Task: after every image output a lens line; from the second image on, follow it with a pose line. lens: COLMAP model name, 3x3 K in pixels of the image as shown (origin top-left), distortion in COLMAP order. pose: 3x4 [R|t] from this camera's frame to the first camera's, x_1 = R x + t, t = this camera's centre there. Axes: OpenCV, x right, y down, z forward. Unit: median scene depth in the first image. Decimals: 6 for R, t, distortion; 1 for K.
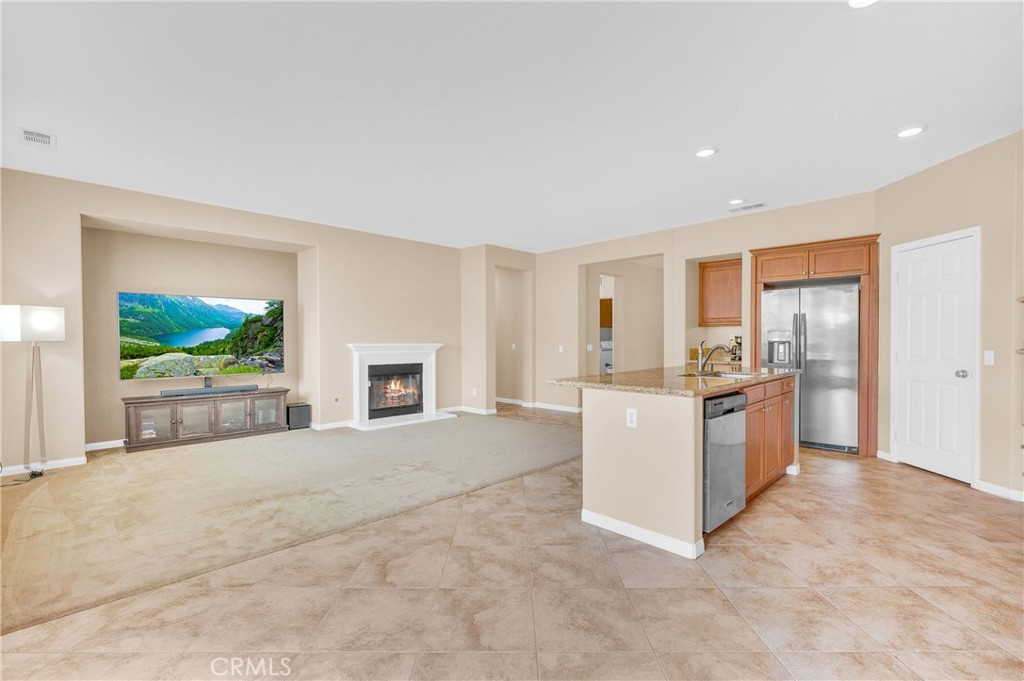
lens RADIAL K [[453.8, 0, 512.0], [0, 453.8, 340.5], [0, 0, 1]] dist [-0.002487, -0.000197]
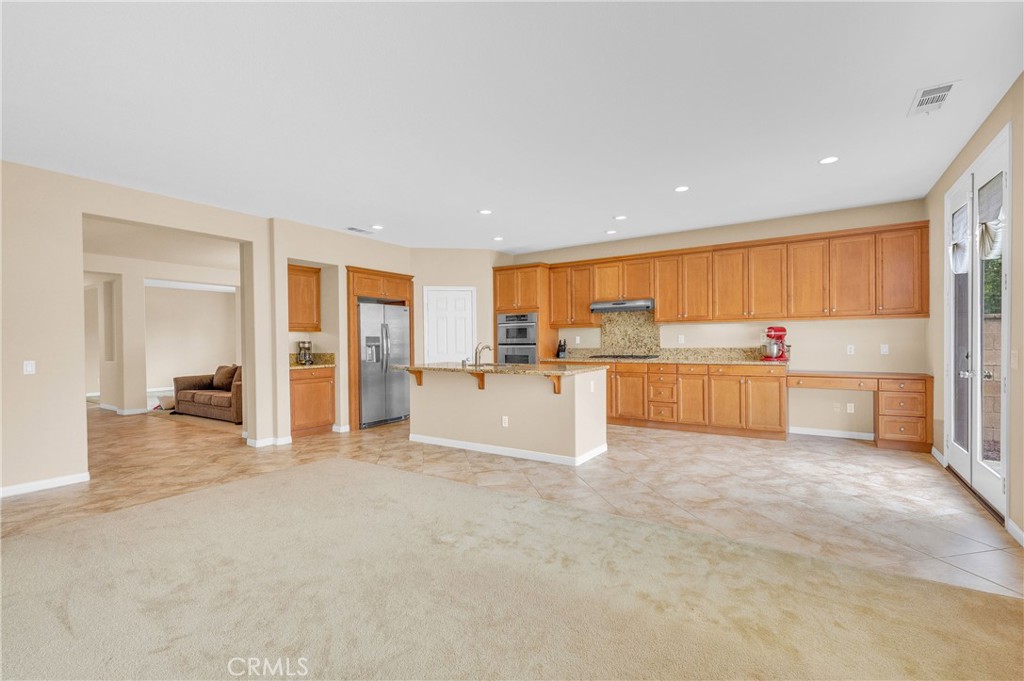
lens RADIAL K [[453.8, 0, 512.0], [0, 453.8, 340.5], [0, 0, 1]] dist [-0.002487, -0.000197]
pose [[-0.191800, 0.004532, 0.981424, -1.322414], [0.017516, 0.999846, -0.001194, -0.005170], [-0.981278, 0.016962, -0.191850, 1.589351]]
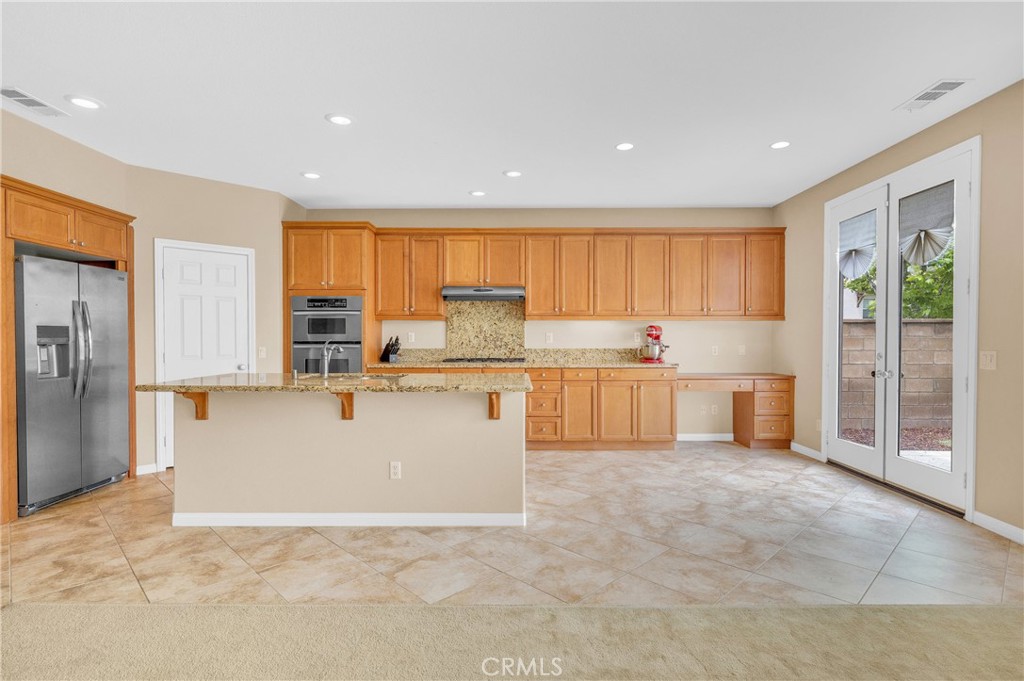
lens RADIAL K [[513.8, 0, 512.0], [0, 513.8, 340.5], [0, 0, 1]] dist [-0.000791, -0.000444]
pose [[-0.699542, -0.002002, 0.714588, -0.653750], [0.005174, 0.999956, 0.007867, -0.006294], [-0.714572, 0.009201, -0.699501, 1.921113]]
